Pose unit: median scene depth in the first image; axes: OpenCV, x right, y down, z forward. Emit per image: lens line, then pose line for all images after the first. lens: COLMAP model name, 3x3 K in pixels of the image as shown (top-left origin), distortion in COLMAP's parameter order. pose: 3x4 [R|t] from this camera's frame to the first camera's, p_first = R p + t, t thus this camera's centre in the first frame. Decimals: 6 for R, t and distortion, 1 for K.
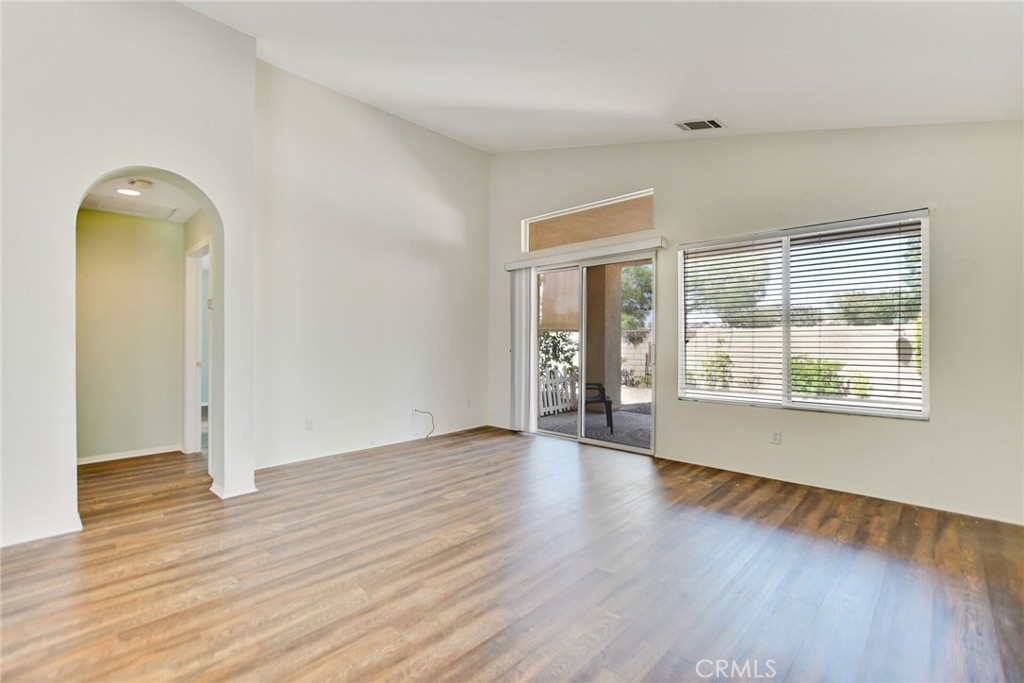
lens RADIAL K [[457.2, 0, 508.6], [0, 457.2, 340.7], [0, 0, 1]] dist [-0.027649, 0.007795]
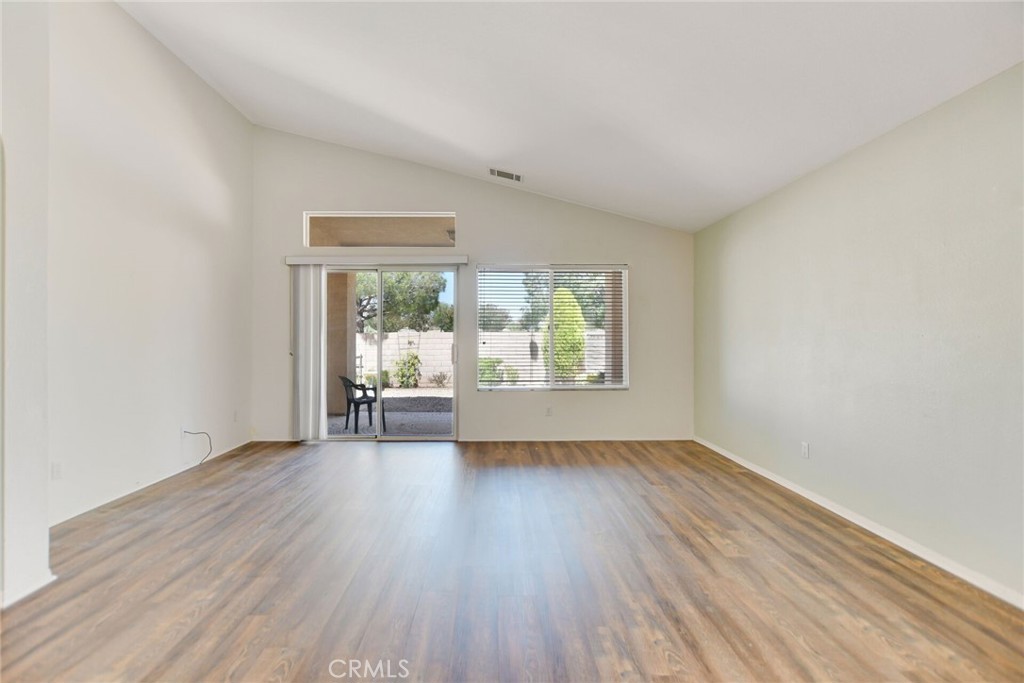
lens RADIAL K [[457.2, 0, 508.6], [0, 457.2, 340.7], [0, 0, 1]] dist [-0.027649, 0.007795]
pose [[0.696437, 0.002689, 0.717613, -0.511625], [0.000228, 0.999992, -0.003968, -0.000254], [-0.717618, 0.002927, 0.696430, 0.096669]]
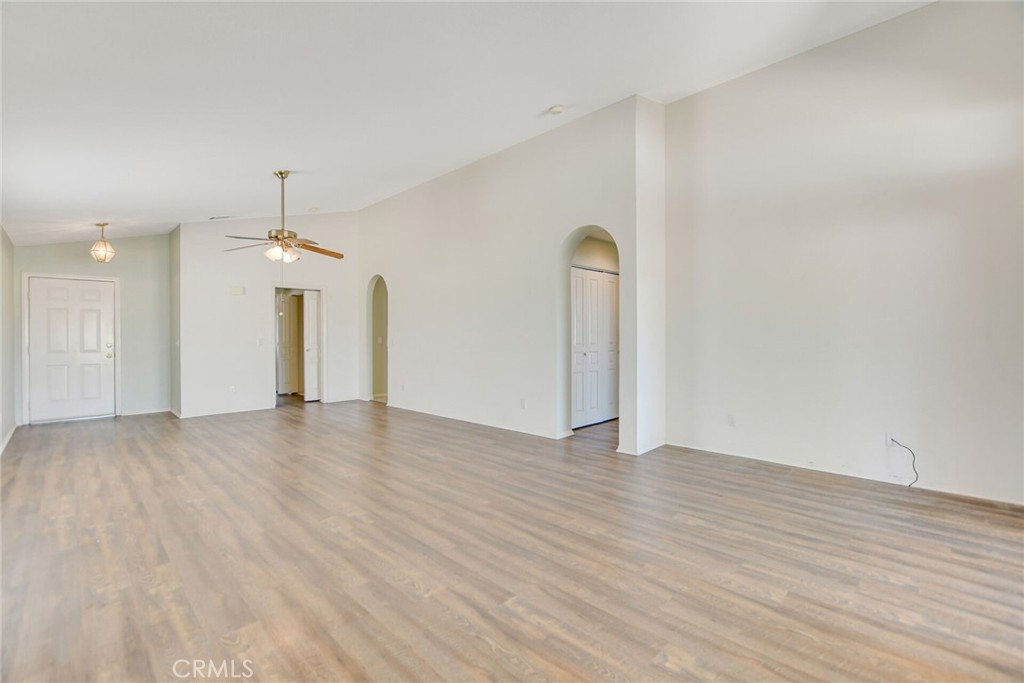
lens RADIAL K [[457.2, 0, 508.6], [0, 457.2, 340.7], [0, 0, 1]] dist [-0.027649, 0.007795]
pose [[-0.026820, 0.016651, -0.999502, 0.655794], [0.000026, 0.999861, 0.016657, -0.009160], [0.999640, 0.000421, -0.026817, 0.614071]]
